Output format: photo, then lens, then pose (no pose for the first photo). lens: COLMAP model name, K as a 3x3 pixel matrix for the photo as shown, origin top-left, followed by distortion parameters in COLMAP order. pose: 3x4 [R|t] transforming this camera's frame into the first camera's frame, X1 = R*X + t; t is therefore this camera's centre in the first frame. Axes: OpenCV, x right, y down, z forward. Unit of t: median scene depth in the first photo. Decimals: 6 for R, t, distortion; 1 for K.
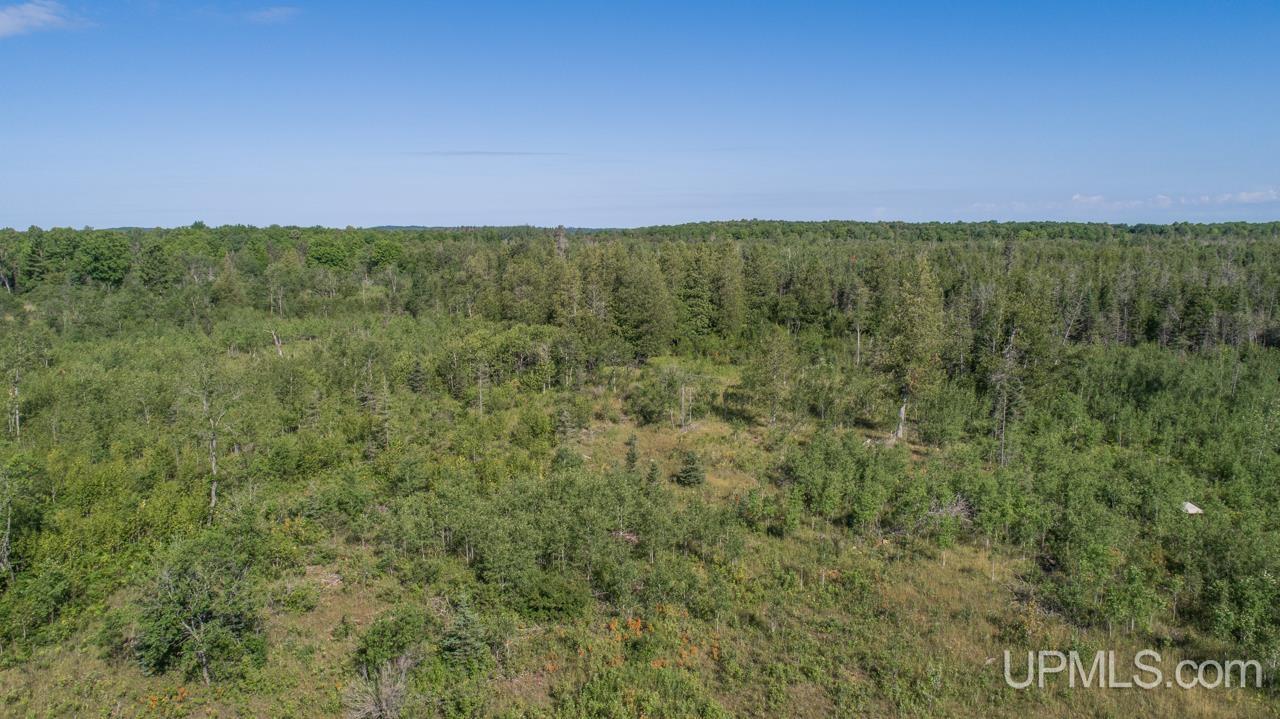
lens RADIAL K [[874.4, 0, 642.0], [0, 874.4, 365.5], [0, 0, 1]] dist [-0.013021, 0.001398]
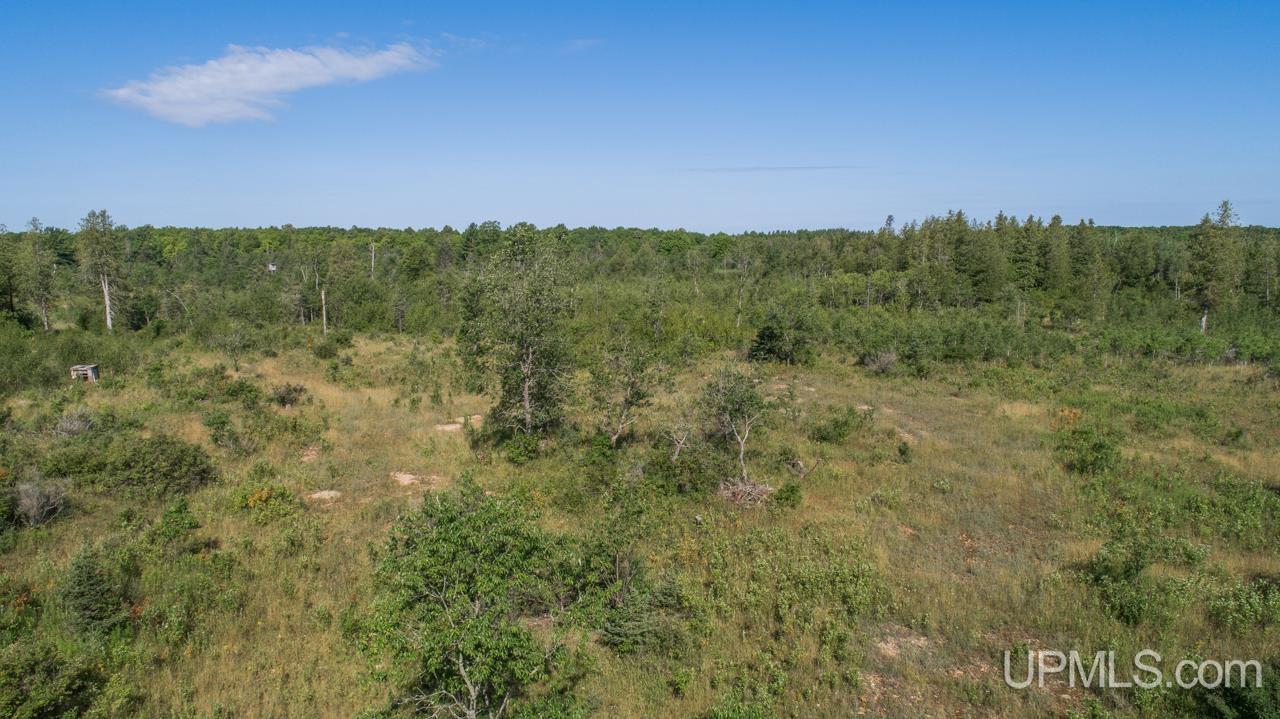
lens RADIAL K [[874.4, 0, 644.4], [0, 874.4, 361.1], [0, 0, 1]] dist [-0.013021, 0.001398]
pose [[0.945119, 0.044533, -0.323677, -0.035287], [-0.050875, 0.998643, -0.011155, 0.095554], [0.322741, 0.027010, 0.946102, -0.270274]]
